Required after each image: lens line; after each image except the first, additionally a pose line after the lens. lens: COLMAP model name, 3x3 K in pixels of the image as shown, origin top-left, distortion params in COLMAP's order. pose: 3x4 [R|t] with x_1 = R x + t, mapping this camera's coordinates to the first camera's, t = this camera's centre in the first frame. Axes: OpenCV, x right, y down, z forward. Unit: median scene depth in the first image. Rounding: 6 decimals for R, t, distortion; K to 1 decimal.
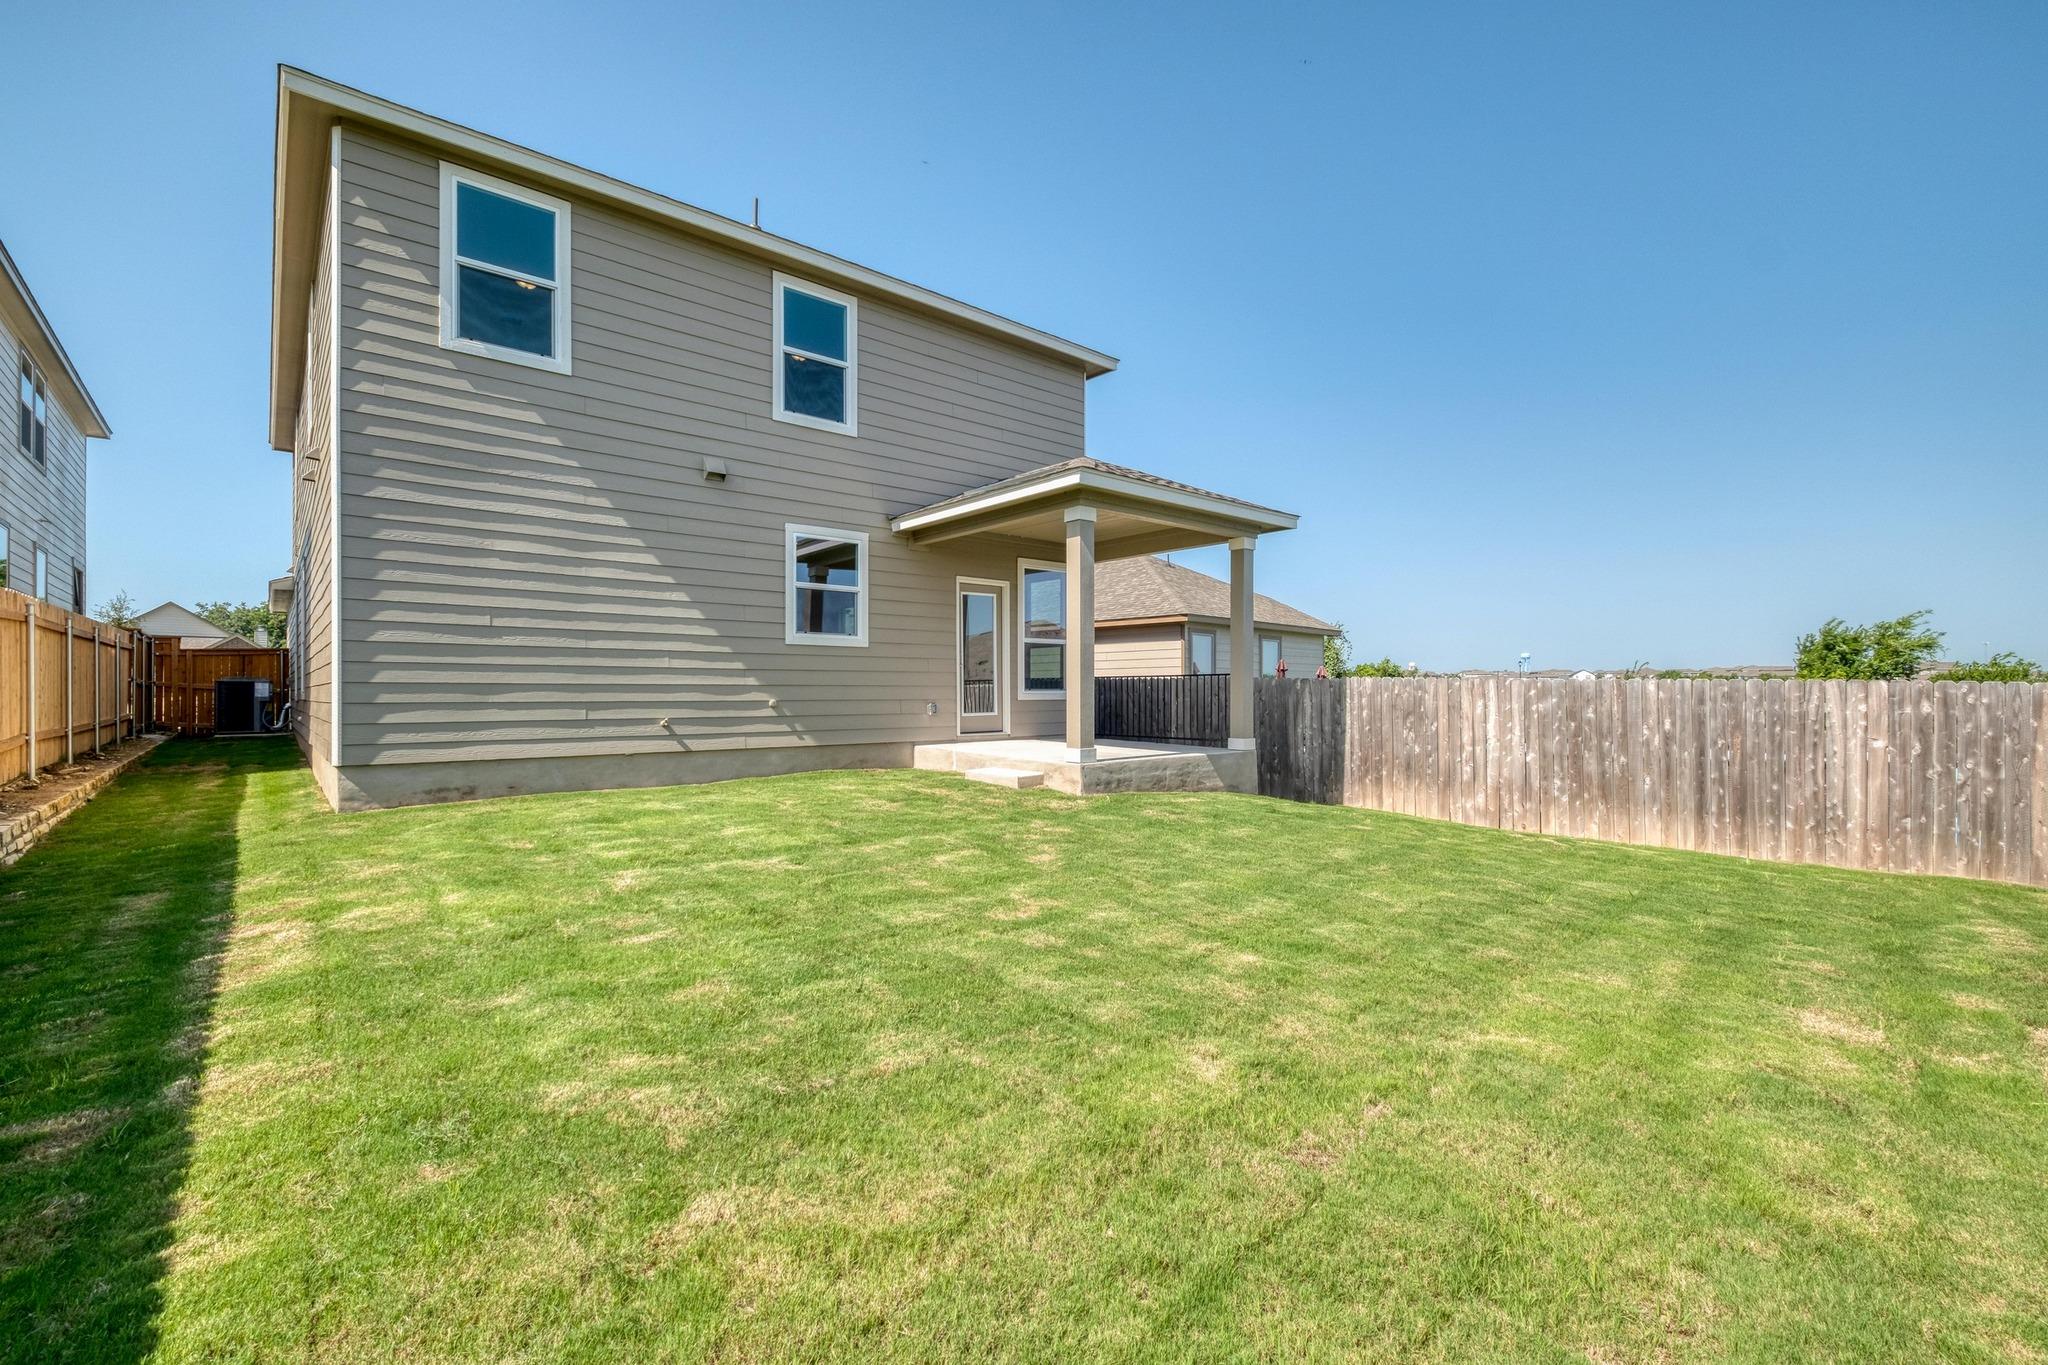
lens RADIAL K [[884.8, 0, 1020.9], [0, 884.8, 683.2], [0, 0, 1]] dist [0.010873, -0.006781]
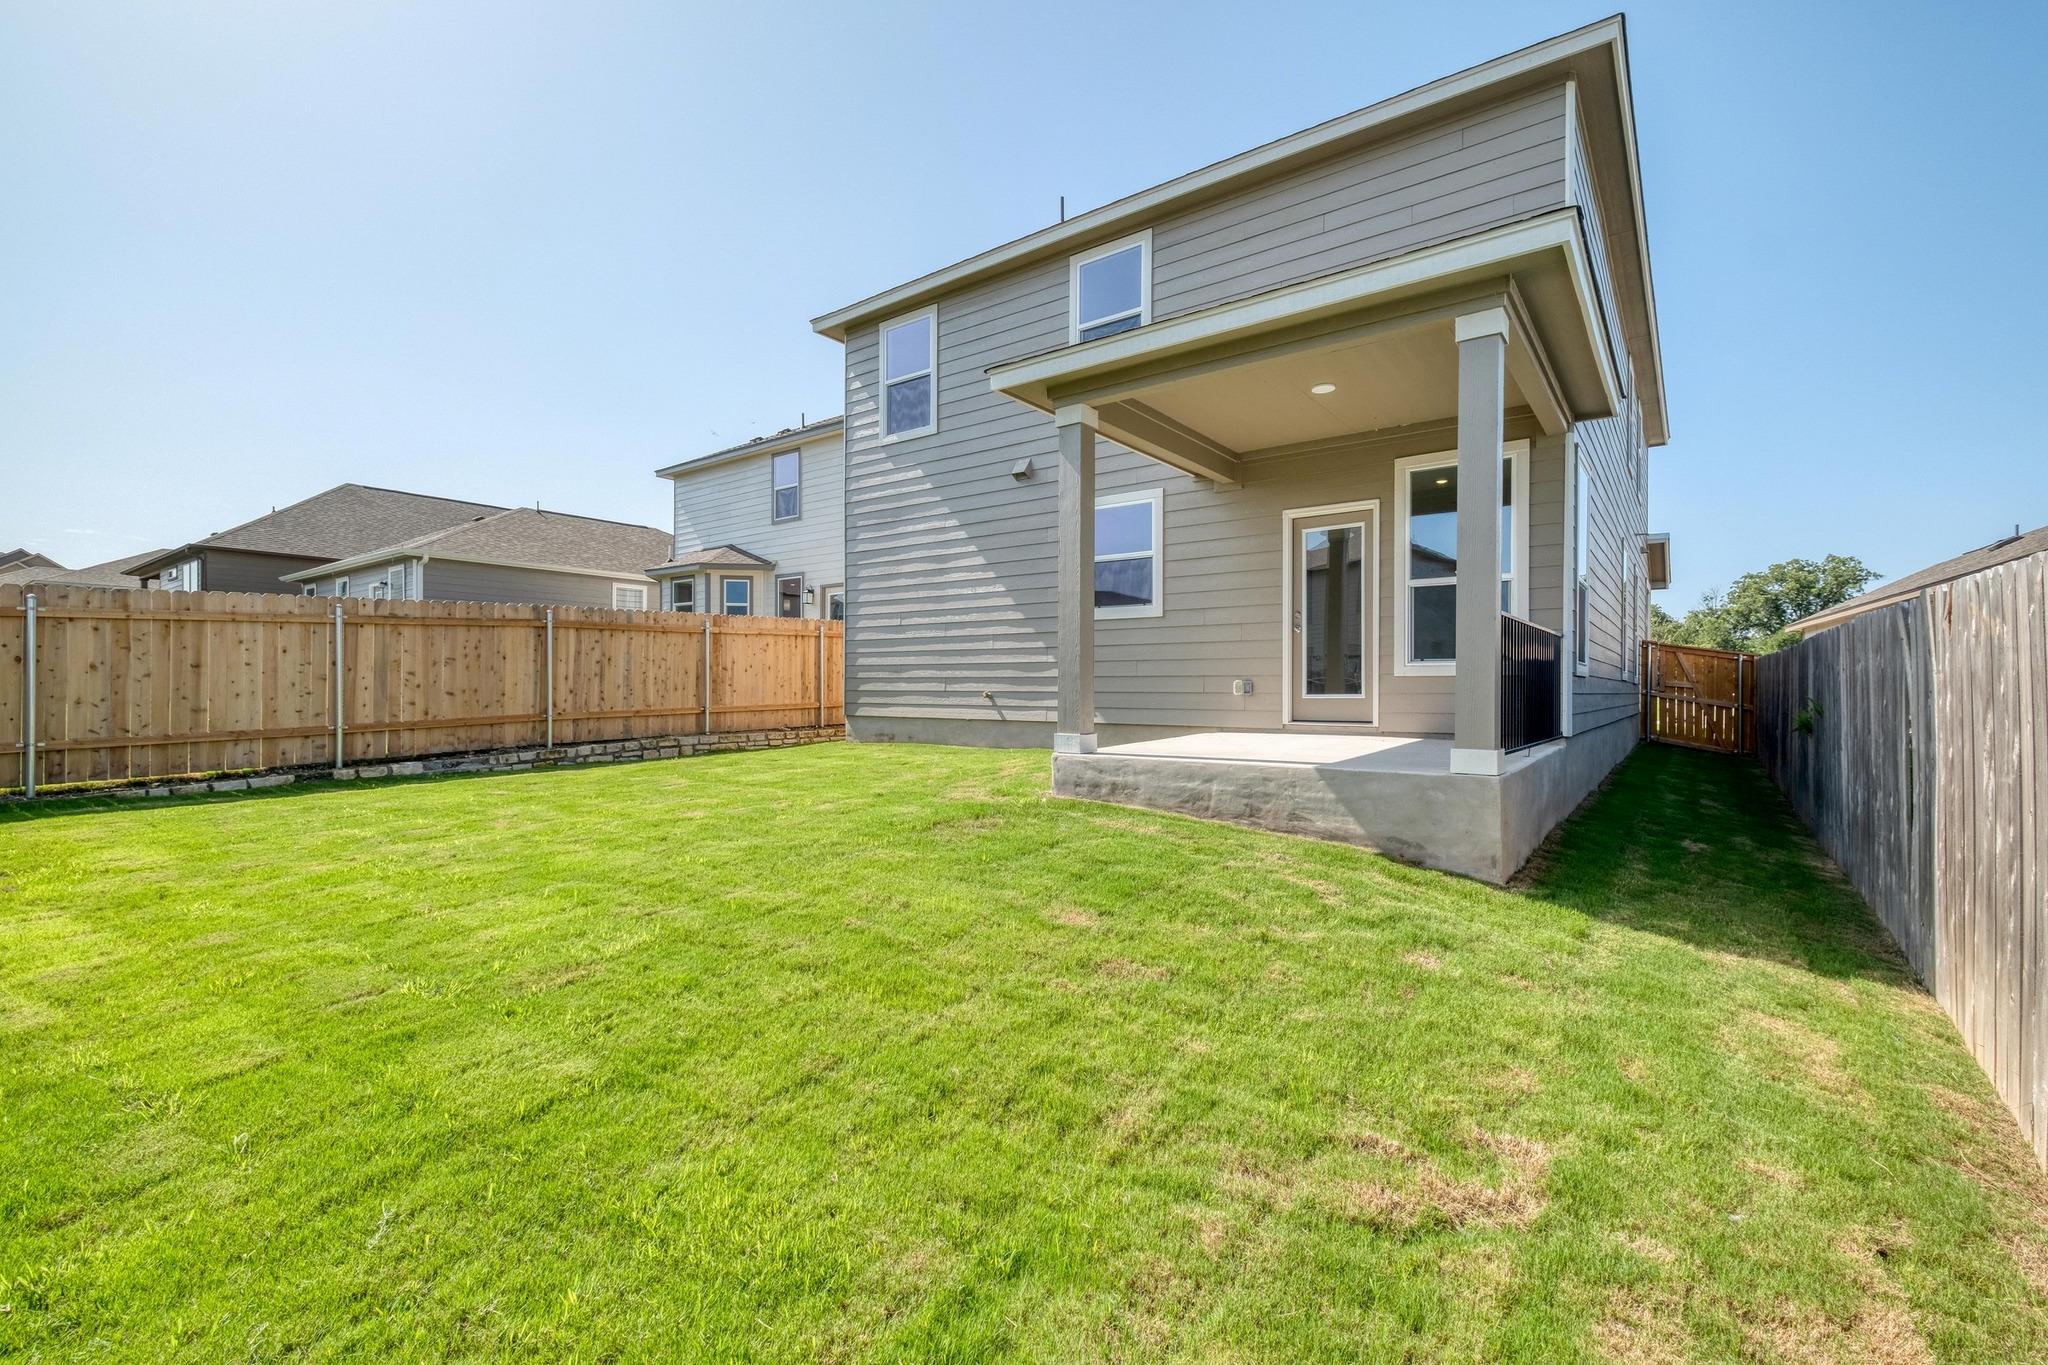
lens RADIAL K [[884.8, 0, 1020.2], [0, 884.8, 687.0], [0, 0, 1]] dist [0.010873, -0.006781]
pose [[0.214763, 0.000518, -0.976666, 0.762522], [0.006823, 0.999975, 0.002031, 0.031130], [0.976642, -0.007100, 0.214754, 0.773036]]
